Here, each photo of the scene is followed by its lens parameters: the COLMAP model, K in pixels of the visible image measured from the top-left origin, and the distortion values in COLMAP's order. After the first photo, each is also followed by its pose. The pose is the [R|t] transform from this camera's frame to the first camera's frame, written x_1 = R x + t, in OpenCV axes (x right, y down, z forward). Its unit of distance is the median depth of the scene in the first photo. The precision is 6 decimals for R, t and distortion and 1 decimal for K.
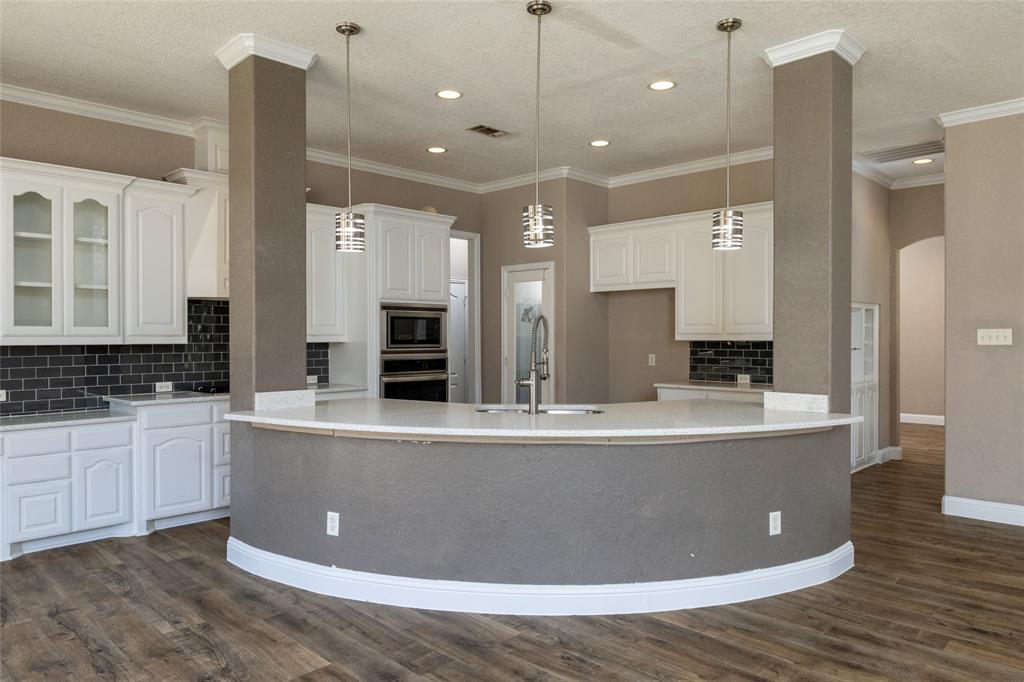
lens RADIAL K [[694.3, 0, 511.5], [0, 694.3, 340.0], [0, 0, 1]] dist [-0.001191, -0.003949]
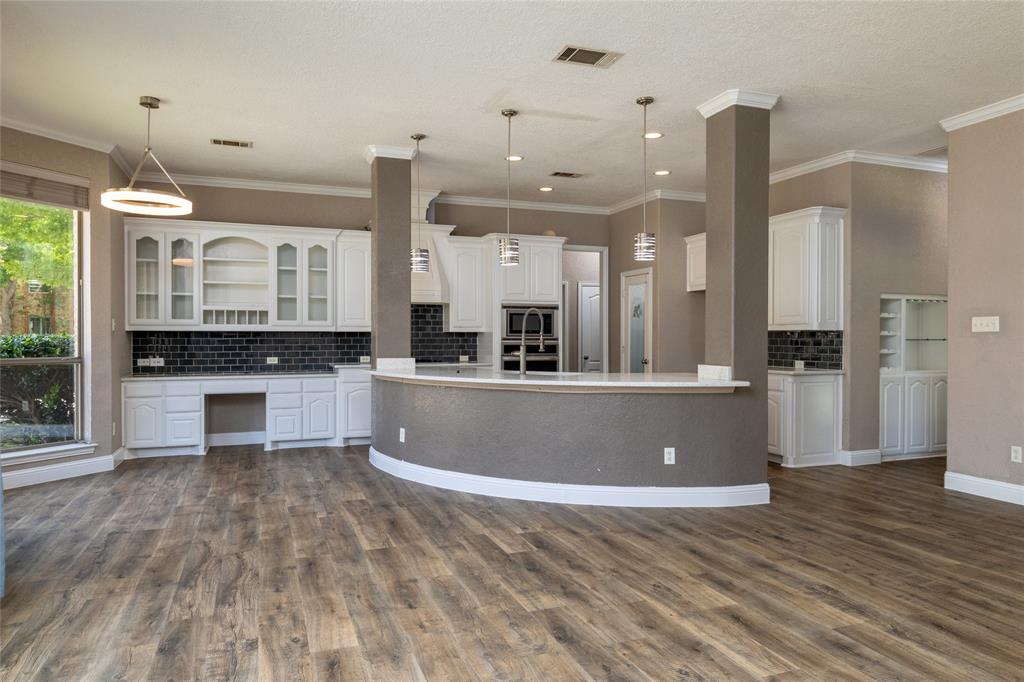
lens RADIAL K [[682.2, 0, 514.9], [0, 682.2, 340.4], [0, 0, 1]] dist [0.002363, -0.006121]
pose [[0.902642, 0.004459, -0.430369, 0.482428], [-0.005574, 0.999984, -0.001329, 0.025165], [0.430356, 0.003598, 0.902652, -0.258342]]
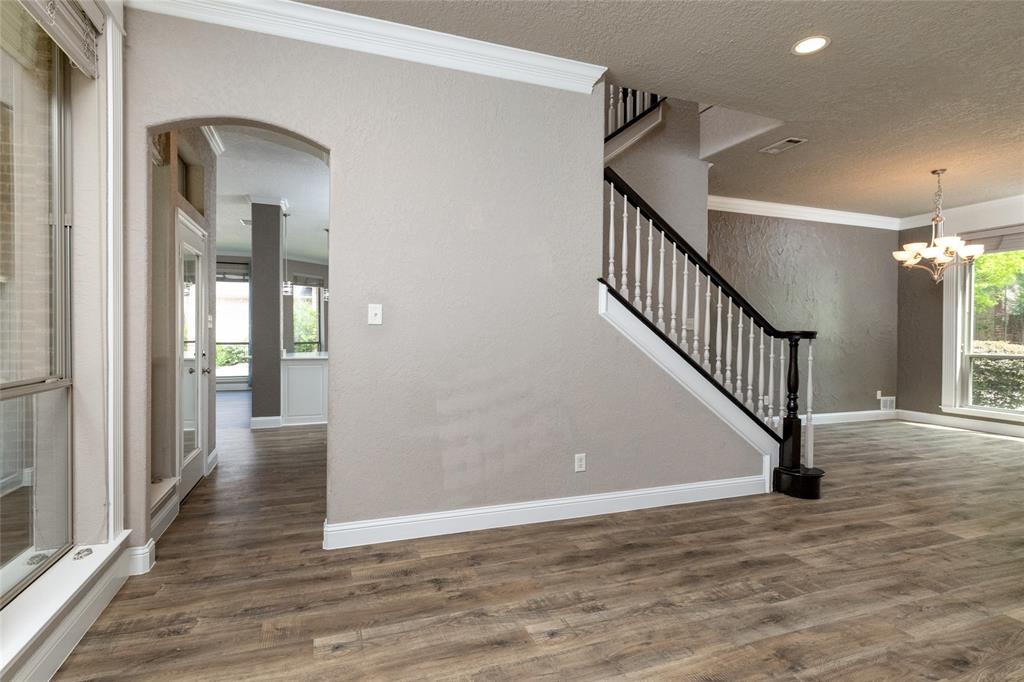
lens RADIAL K [[482.9, 0, 509.8], [0, 482.9, 345.3], [0, 0, 1]] dist [-0.000538, 0.001780]
pose [[-0.459483, 0.006044, -0.888166, 1.159564], [-0.013401, 0.999816, 0.013737, 0.029427], [0.888085, 0.018214, -0.459318, 0.368867]]
